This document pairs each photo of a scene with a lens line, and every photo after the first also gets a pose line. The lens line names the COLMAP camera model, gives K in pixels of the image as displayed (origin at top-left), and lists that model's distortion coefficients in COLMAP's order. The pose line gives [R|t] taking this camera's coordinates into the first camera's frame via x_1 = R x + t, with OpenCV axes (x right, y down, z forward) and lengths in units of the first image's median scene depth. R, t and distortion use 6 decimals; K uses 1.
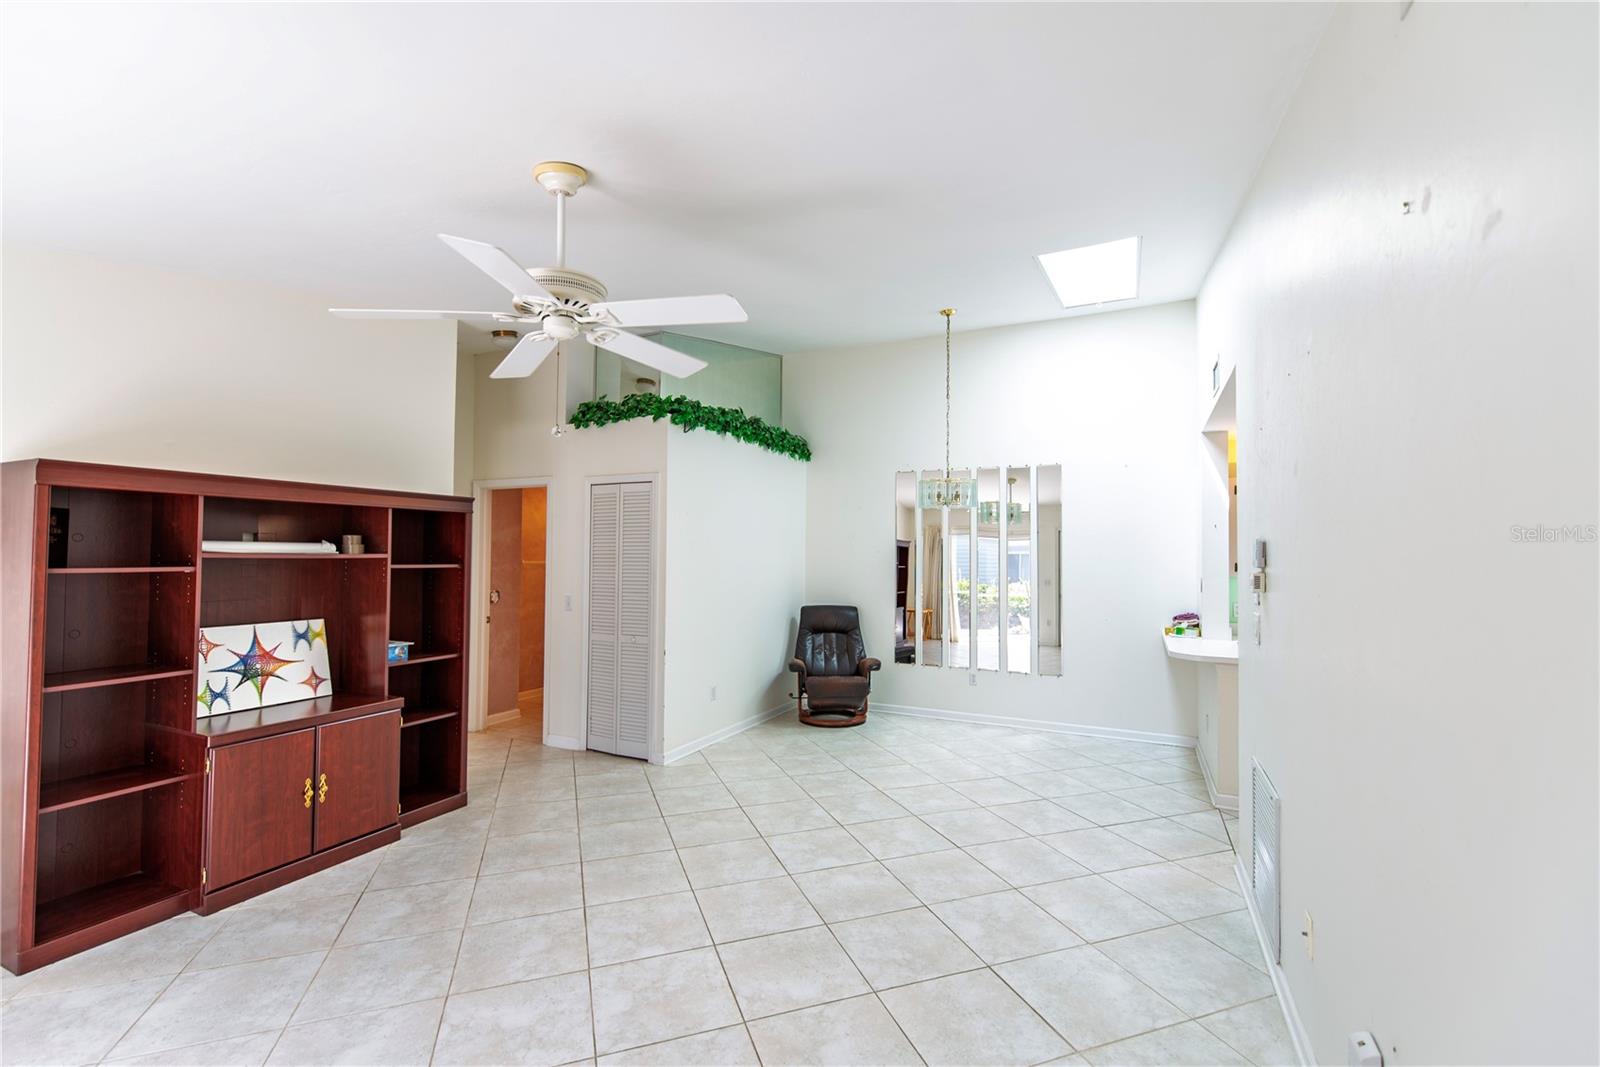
lens RADIAL K [[678.4, 0, 798.5], [0, 678.4, 538.2], [0, 0, 1]] dist [-0.000969, 0.000000]
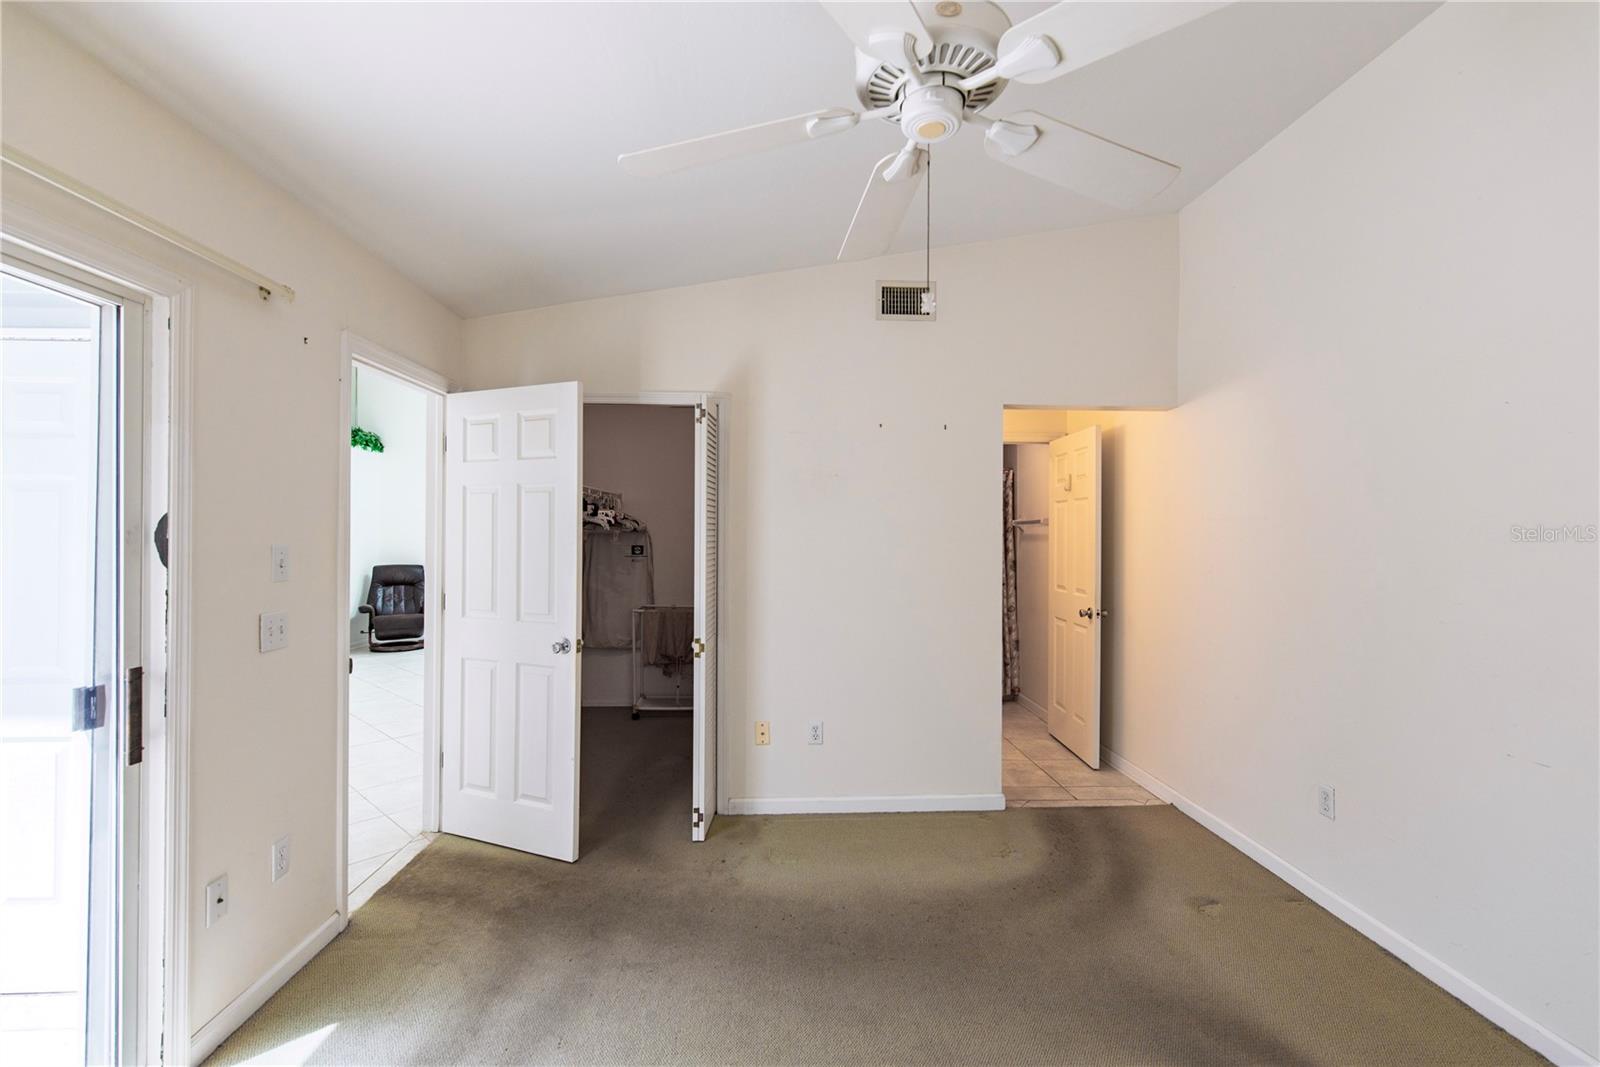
lens RADIAL K [[695.9, 0, 807.3], [0, 695.9, 534.5], [0, 0, 1]] dist [-0.000081, -0.000002]
pose [[0.868229, 0.000858, 0.496163, 0.122827], [-0.014935, 0.999591, 0.024405, -0.006101], [-0.495939, -0.028600, 0.867886, -1.062373]]
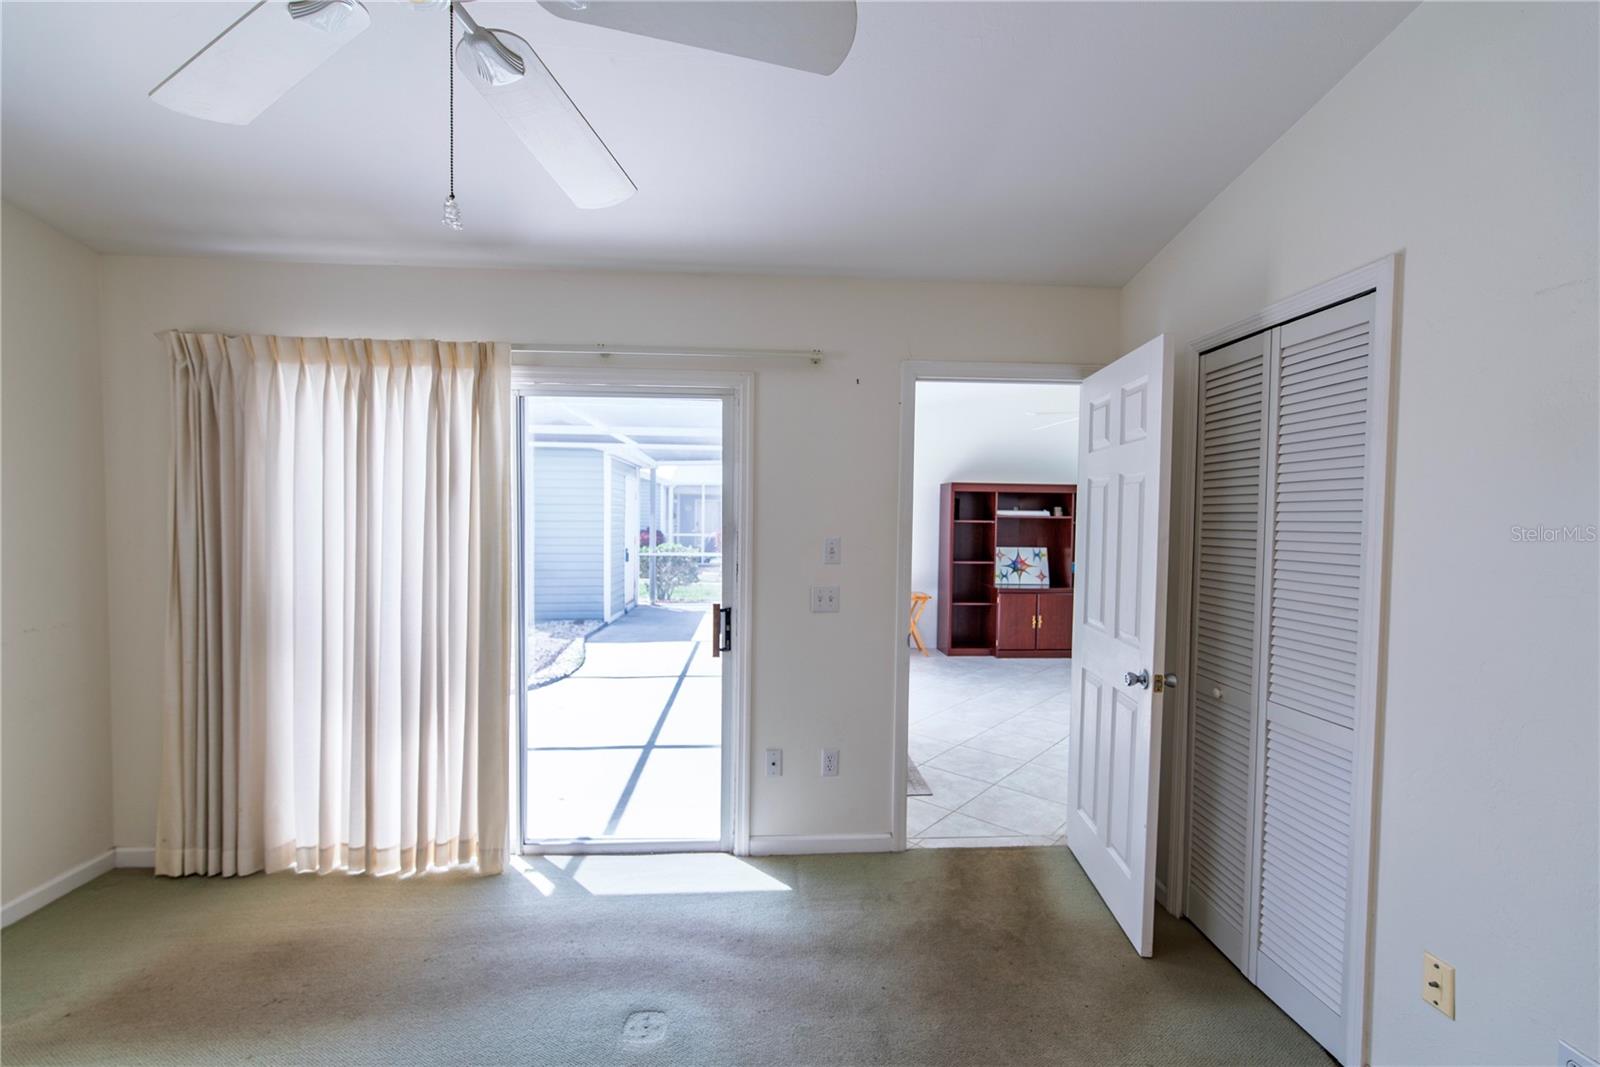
lens RADIAL K [[695.9, 0, 807.3], [0, 695.9, 534.5], [0, 0, 1]] dist [-0.000081, -0.000002]
pose [[0.502471, 0.028777, -0.864115, 0.797376], [0.009442, 0.999204, 0.038766, -0.010164], [0.864542, -0.027638, 0.501800, -0.720115]]
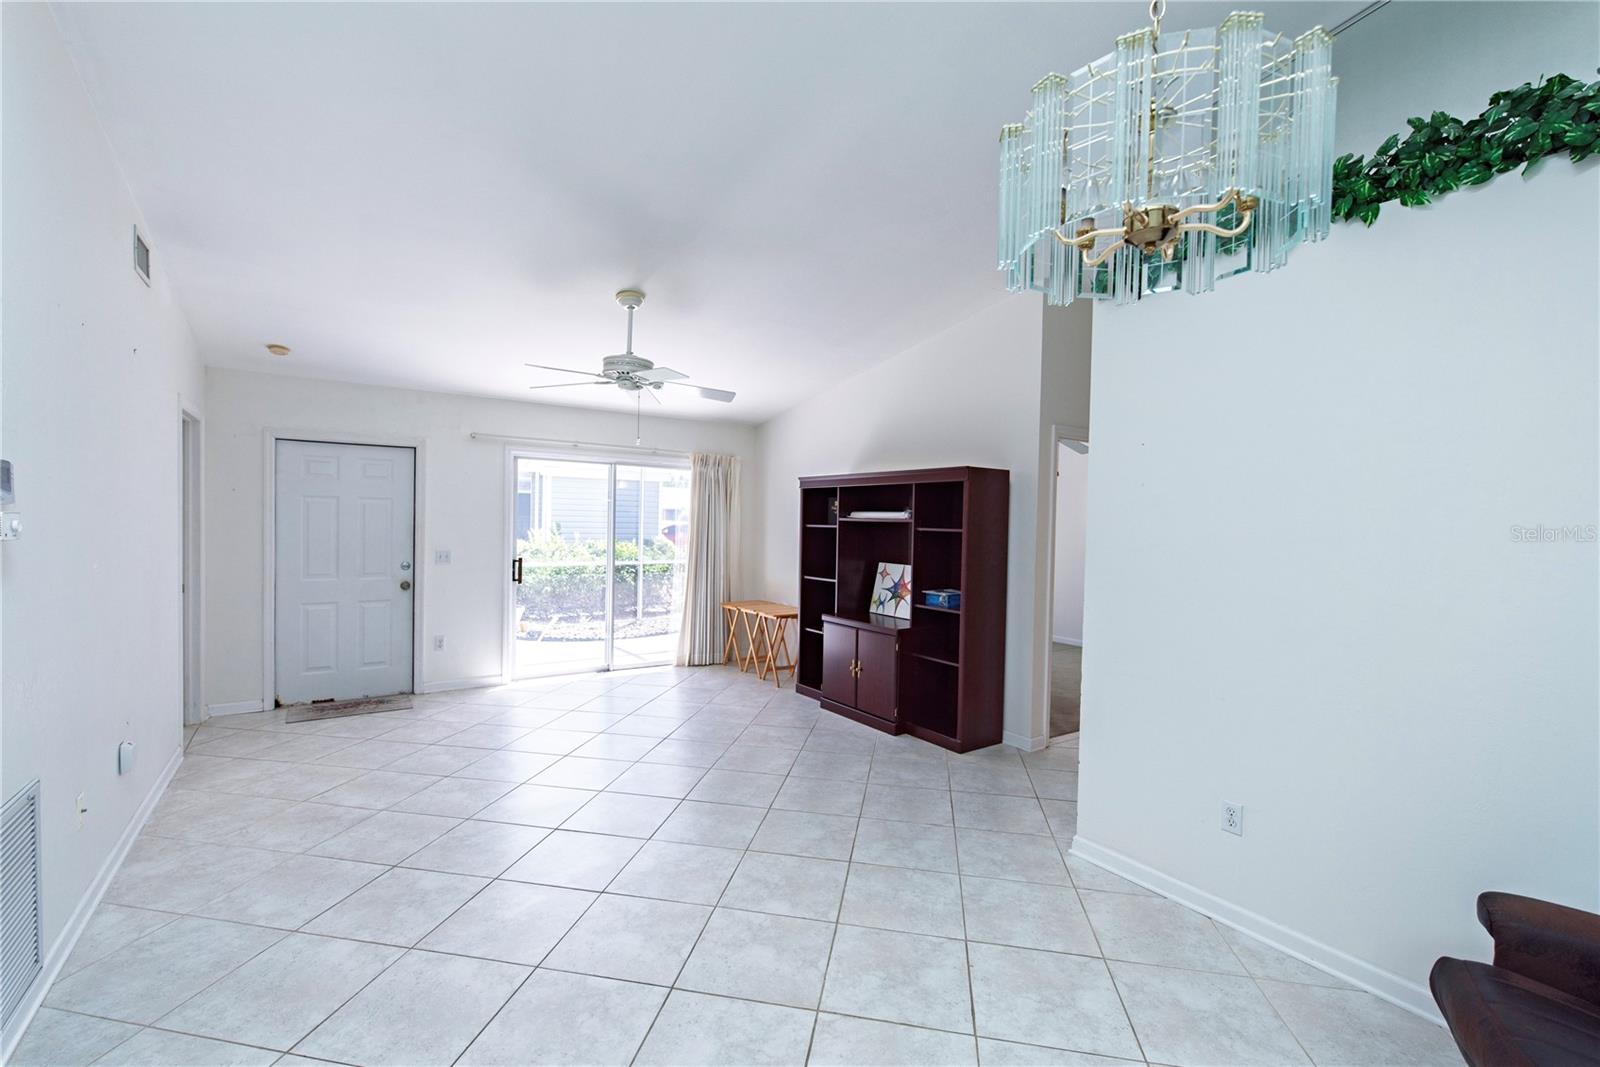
lens RADIAL K [[678.4, 0, 798.5], [0, 678.4, 538.2], [0, 0, 1]] dist [-0.000969, 0.000000]
pose [[-0.486992, 0.005629, -0.873388, 0.659323], [-0.003493, 0.999959, 0.008393, 0.051815], [0.873399, 0.007138, -0.486953, 1.502141]]
